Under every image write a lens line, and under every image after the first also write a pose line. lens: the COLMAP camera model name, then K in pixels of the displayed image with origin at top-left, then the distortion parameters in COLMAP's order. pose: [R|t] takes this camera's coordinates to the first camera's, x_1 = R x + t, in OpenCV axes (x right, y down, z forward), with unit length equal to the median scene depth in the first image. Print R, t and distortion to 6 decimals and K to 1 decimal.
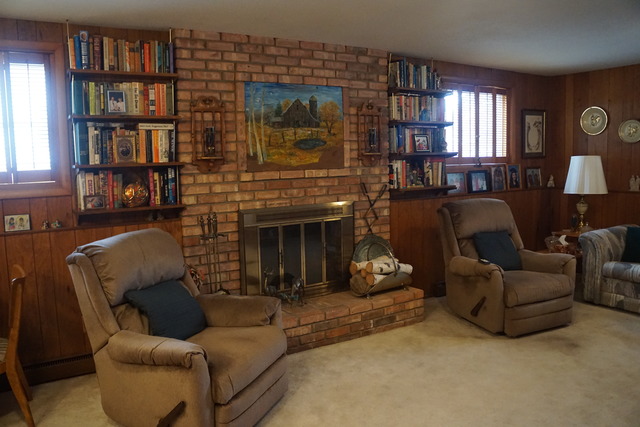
lens RADIAL K [[552.9, 0, 320.2], [0, 552.9, 213.2], [0, 0, 1]] dist [-0.114430, 0.008227]
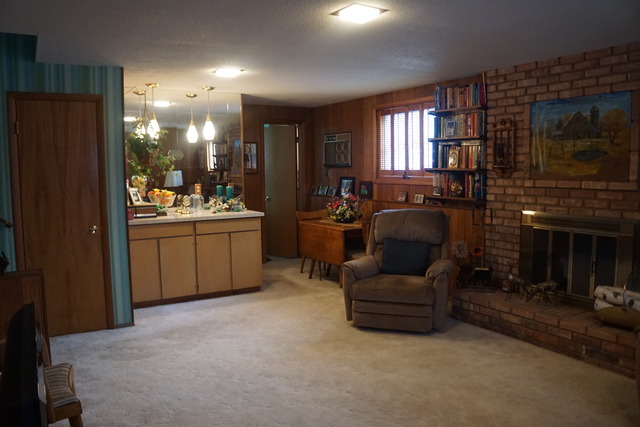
lens RADIAL K [[503.7, 0, 320.1], [0, 503.7, 214.8], [0, 0, 1]] dist [0.014824, 0.016669]
pose [[-0.001377, 0.116432, -0.993198, 0.967450], [-0.113093, 0.986809, 0.115840, -0.075065], [0.993584, 0.112483, 0.011809, 0.555830]]
